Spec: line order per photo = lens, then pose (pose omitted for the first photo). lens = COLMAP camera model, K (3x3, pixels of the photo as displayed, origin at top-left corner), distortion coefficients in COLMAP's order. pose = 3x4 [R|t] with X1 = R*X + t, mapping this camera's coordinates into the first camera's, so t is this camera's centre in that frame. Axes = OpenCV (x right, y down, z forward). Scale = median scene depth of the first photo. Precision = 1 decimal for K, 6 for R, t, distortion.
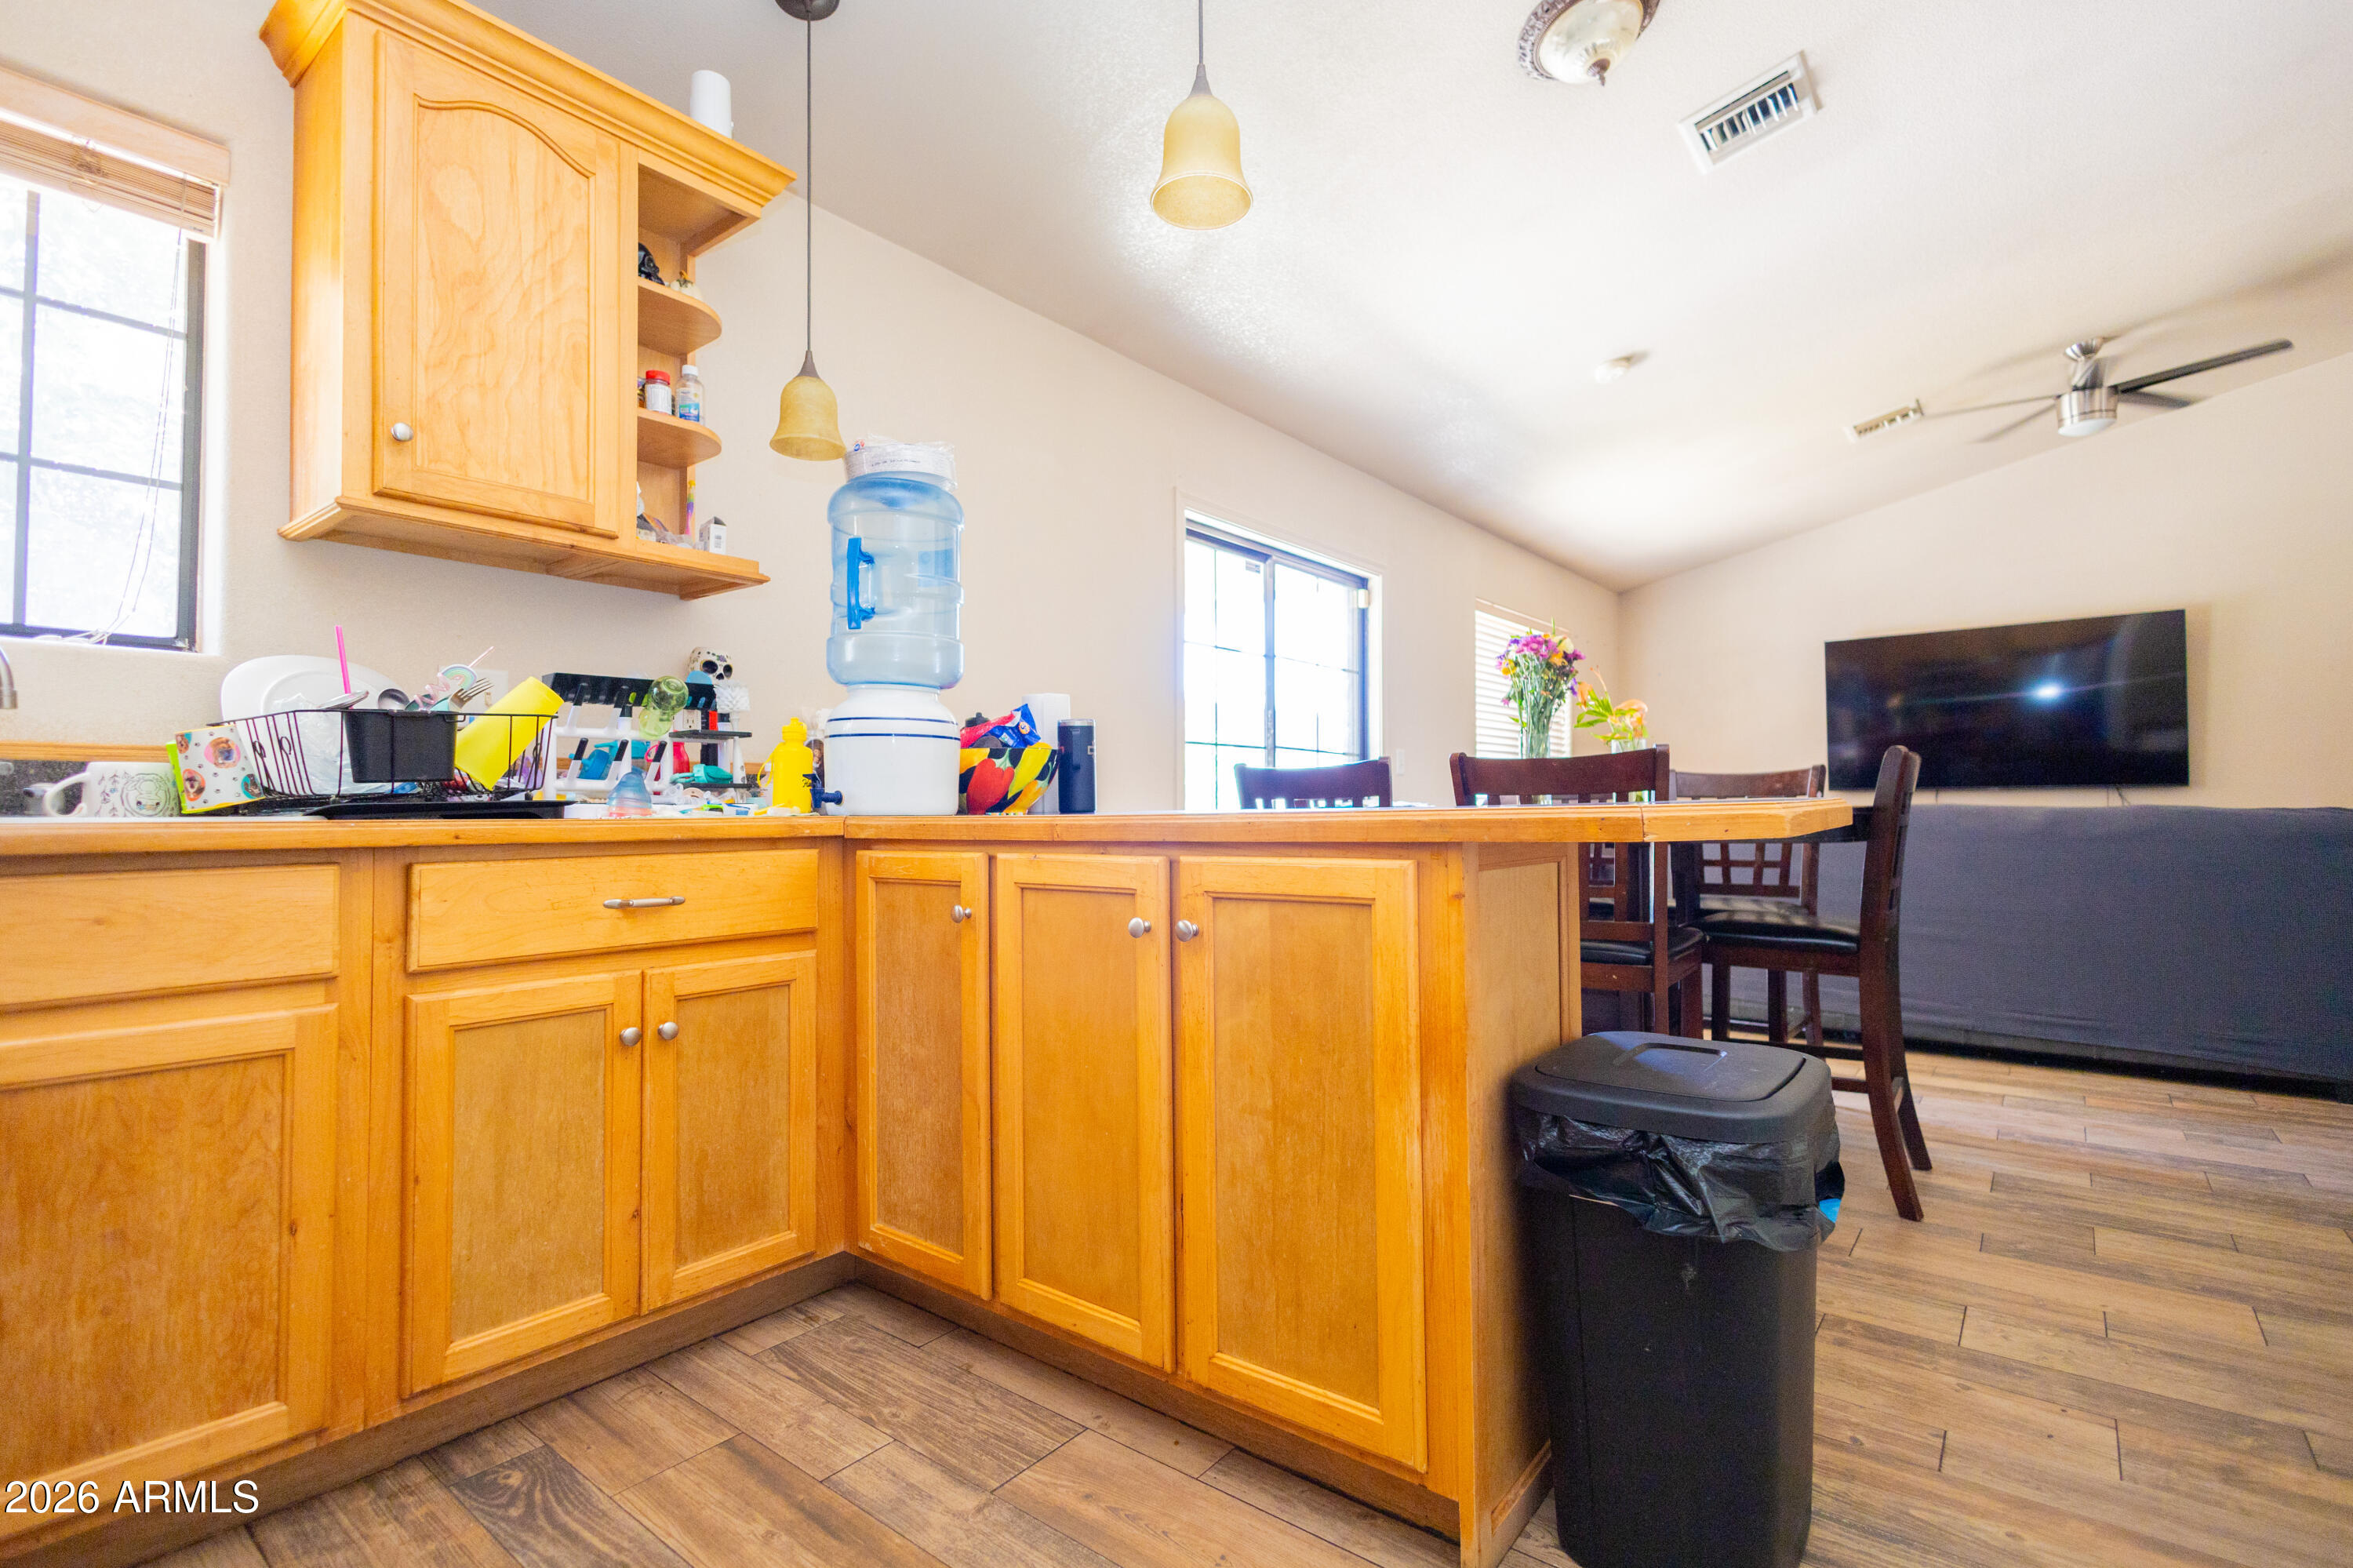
lens RADIAL K [[1083.9, 0, 1176.8], [0, 1083.9, 781.6], [0, 0, 1]] dist [0.009925, -0.000789]
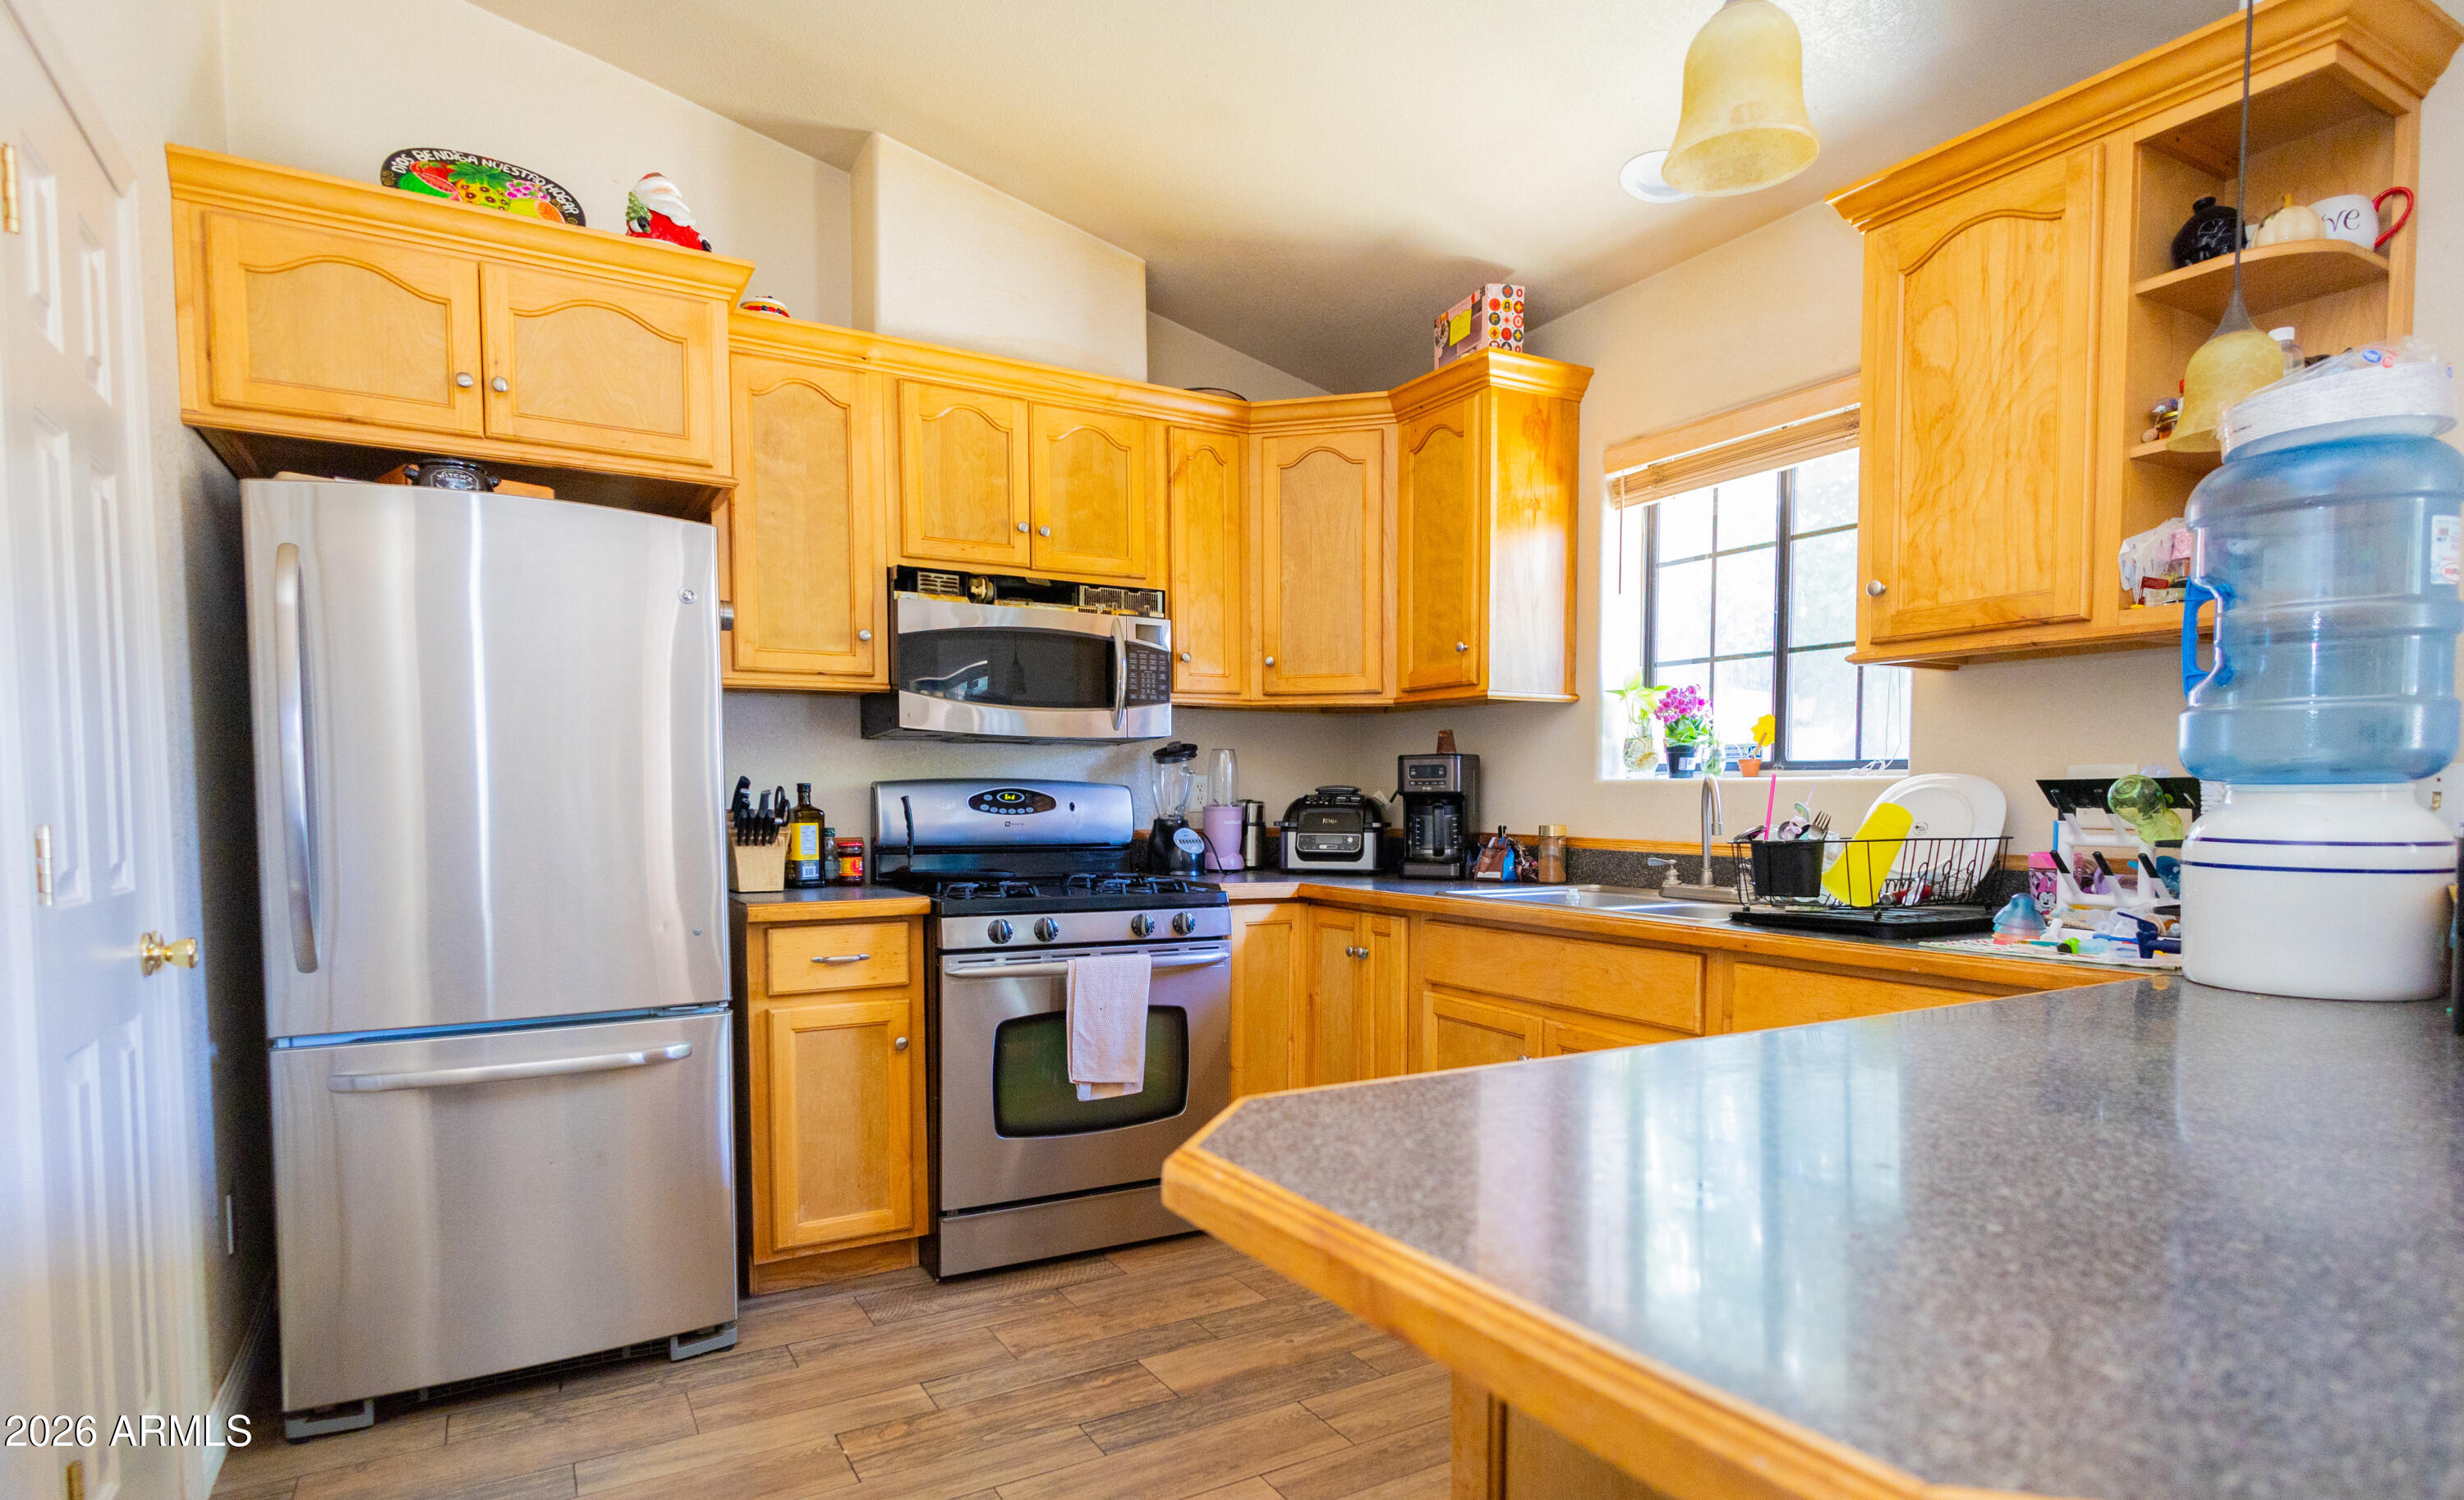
lens RADIAL K [[1270.8, 0, 1243.0], [0, 1270.8, 855.6], [0, 0, 1]] dist [0.004739, 0.000711]
pose [[-0.360181, 0.053672, -0.931337, 0.720581], [0.032104, 0.998465, 0.045124, -0.109783], [0.932330, -0.013647, -0.361352, 0.779994]]
